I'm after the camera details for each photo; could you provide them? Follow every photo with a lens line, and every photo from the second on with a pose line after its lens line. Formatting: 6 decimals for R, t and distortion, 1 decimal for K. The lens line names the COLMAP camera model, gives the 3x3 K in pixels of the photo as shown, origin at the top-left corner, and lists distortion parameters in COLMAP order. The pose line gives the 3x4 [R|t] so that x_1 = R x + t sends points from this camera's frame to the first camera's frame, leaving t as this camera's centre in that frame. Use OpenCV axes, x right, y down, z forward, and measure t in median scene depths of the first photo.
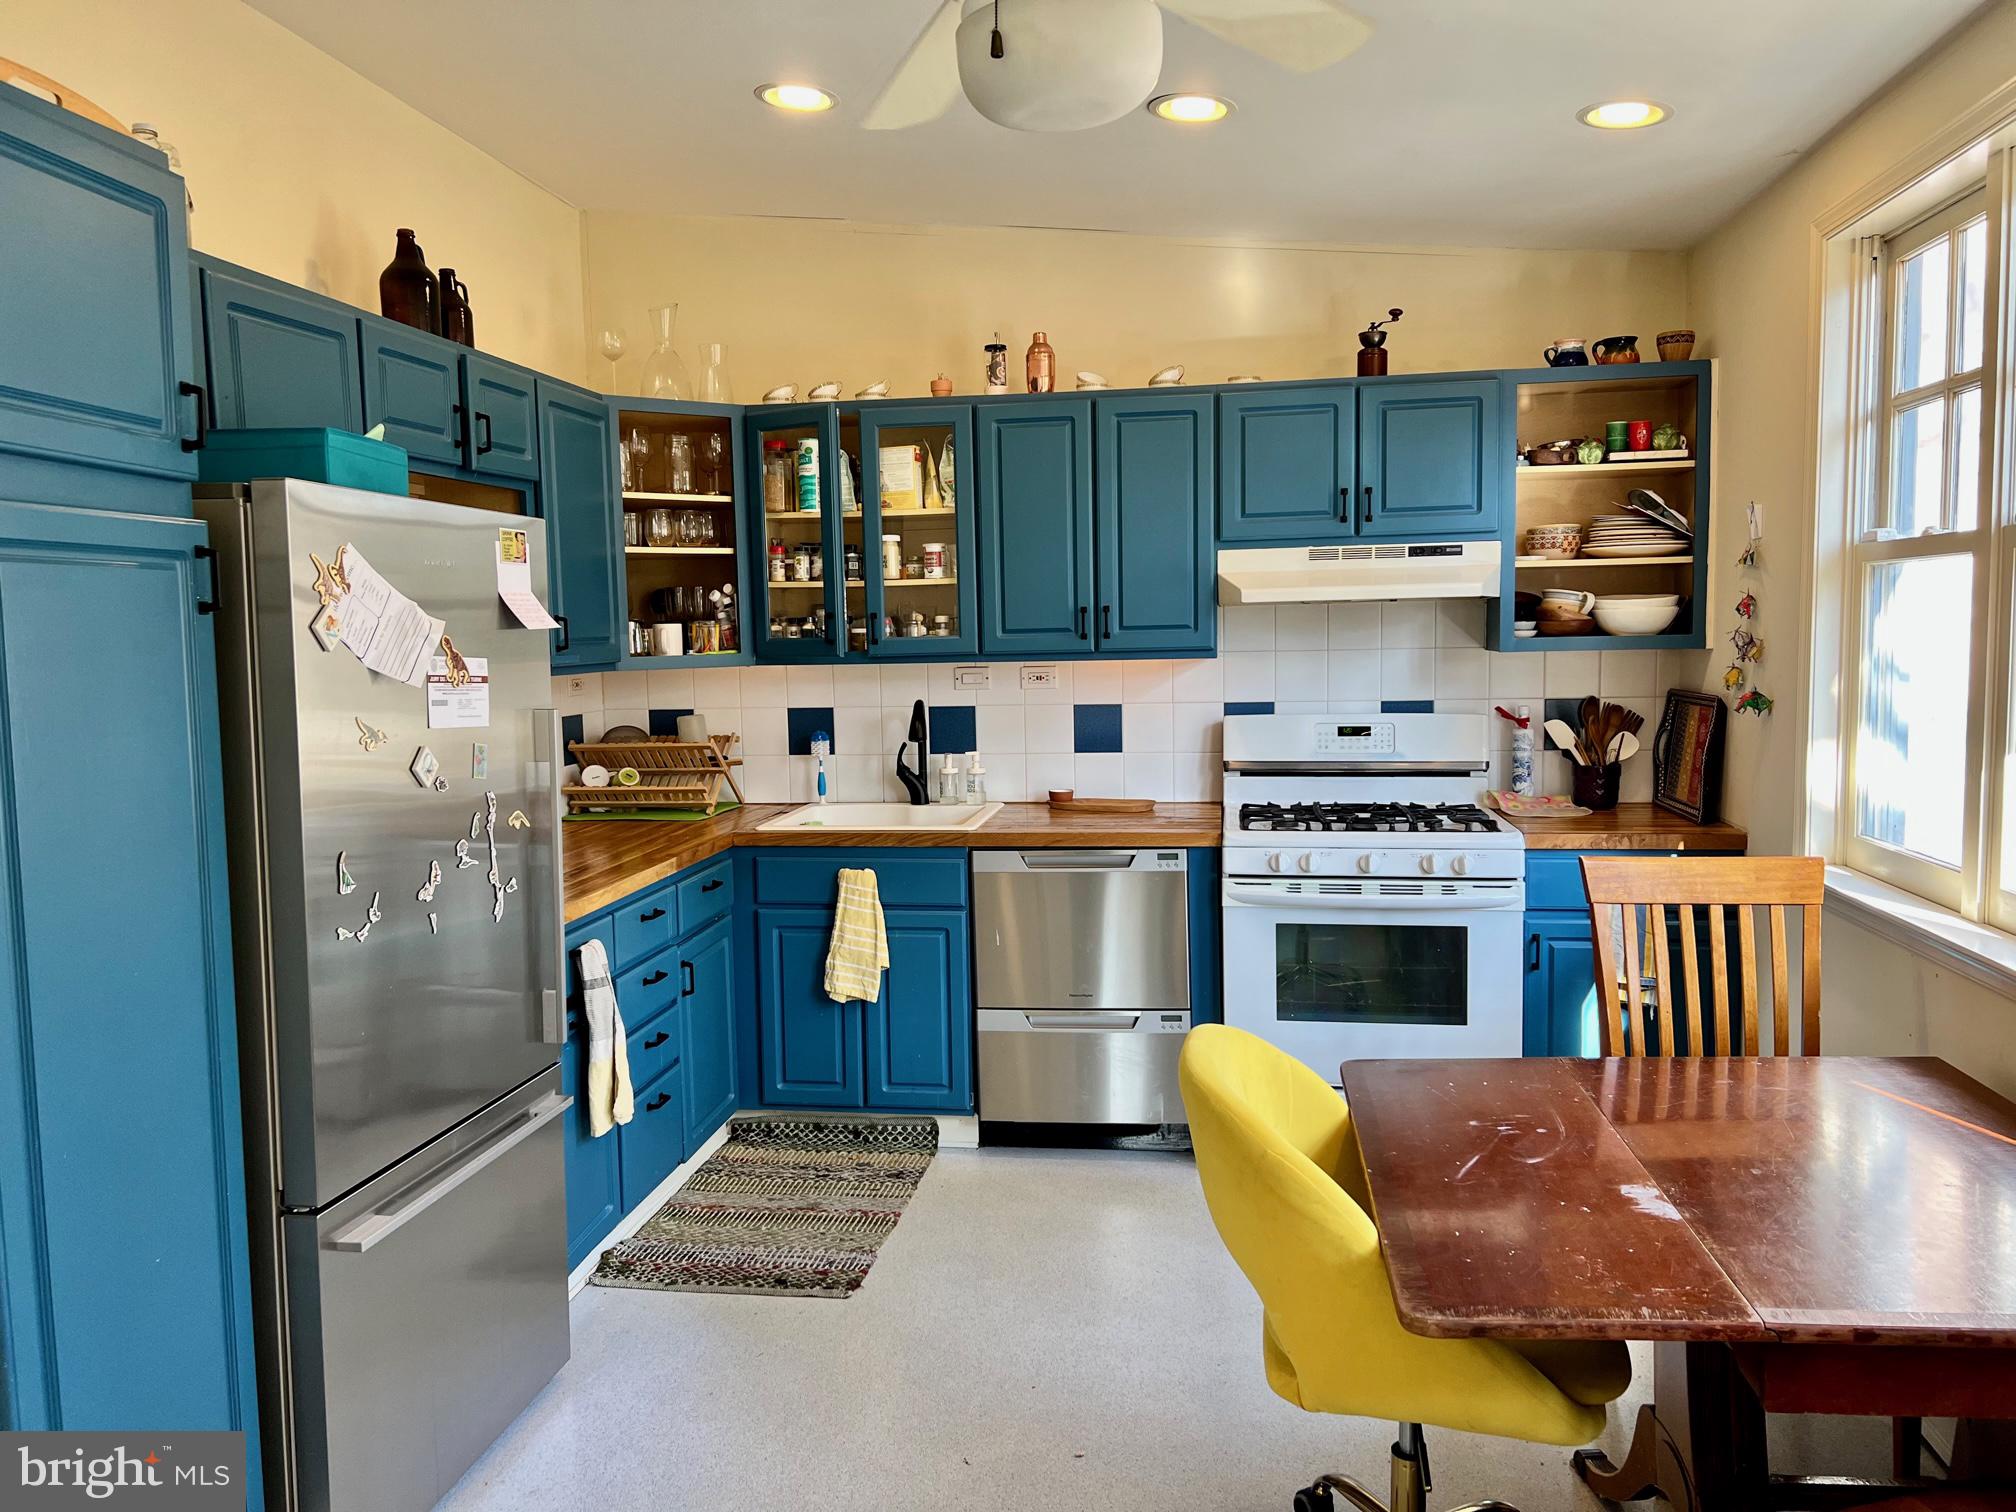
lens RADIAL K [[1516.7, 0, 1008.0], [0, 1516.7, 756.0], [0, 0, 1]] dist [0.124961, -0.300459]
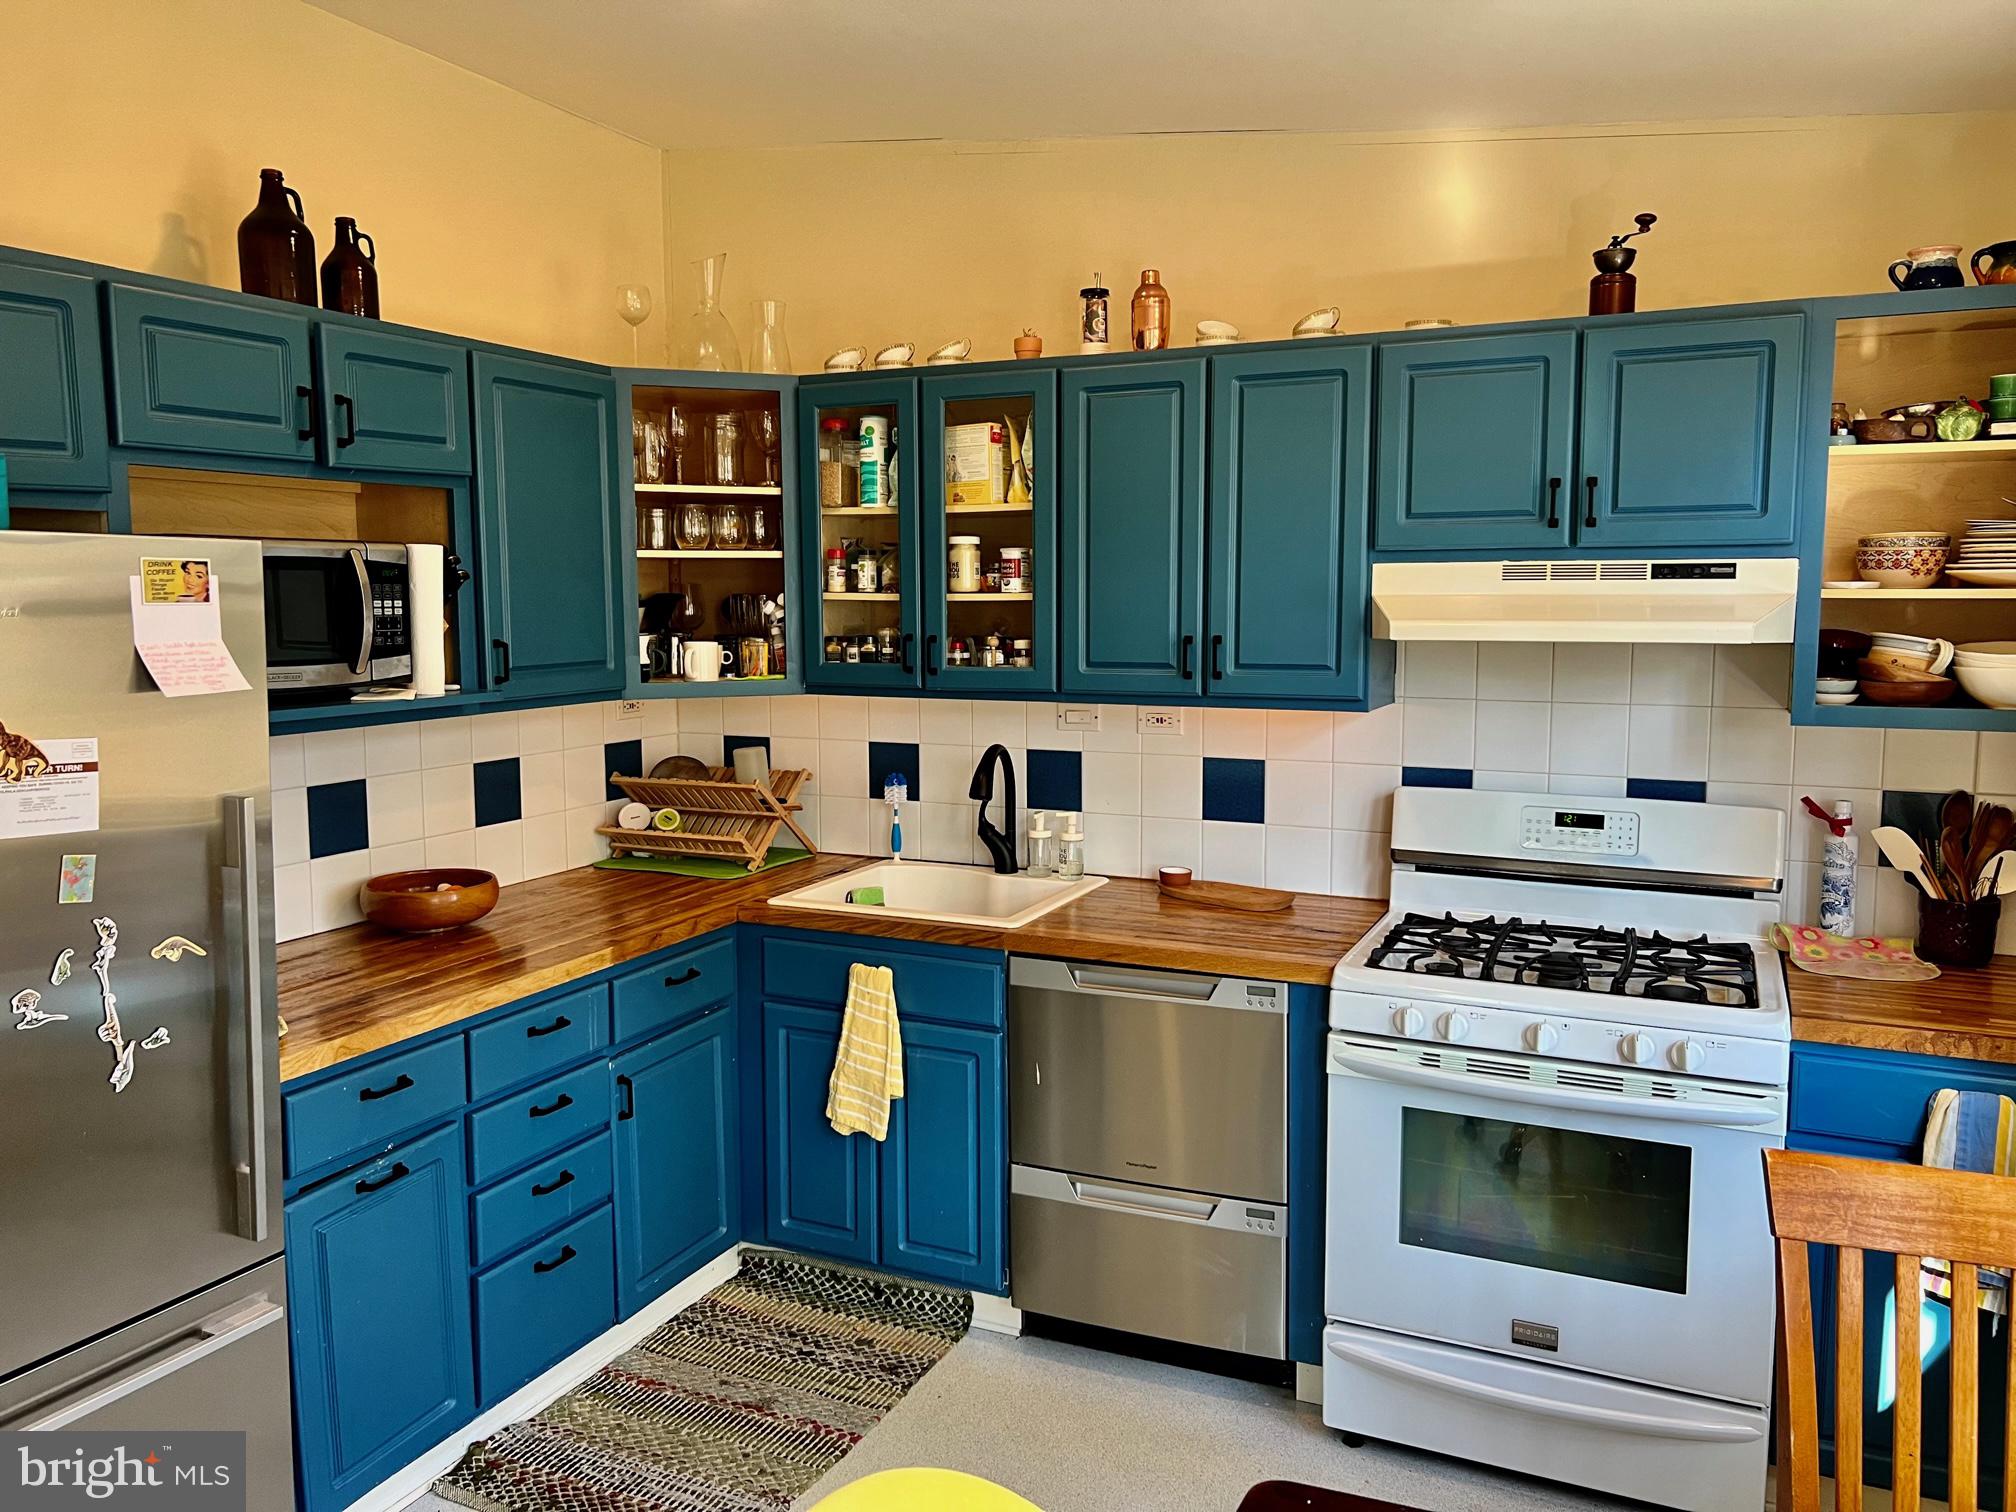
lens RADIAL K [[1525.8, 0, 1006.0], [0, 1525.8, 739.8], [0, 0, 1]] dist [0.062665, -0.071393]
pose [[0.959808, 0.045469, -0.276950, 0.173715], [-0.041351, 0.998930, 0.020695, -0.059224], [0.277595, -0.008411, 0.960661, 0.254015]]
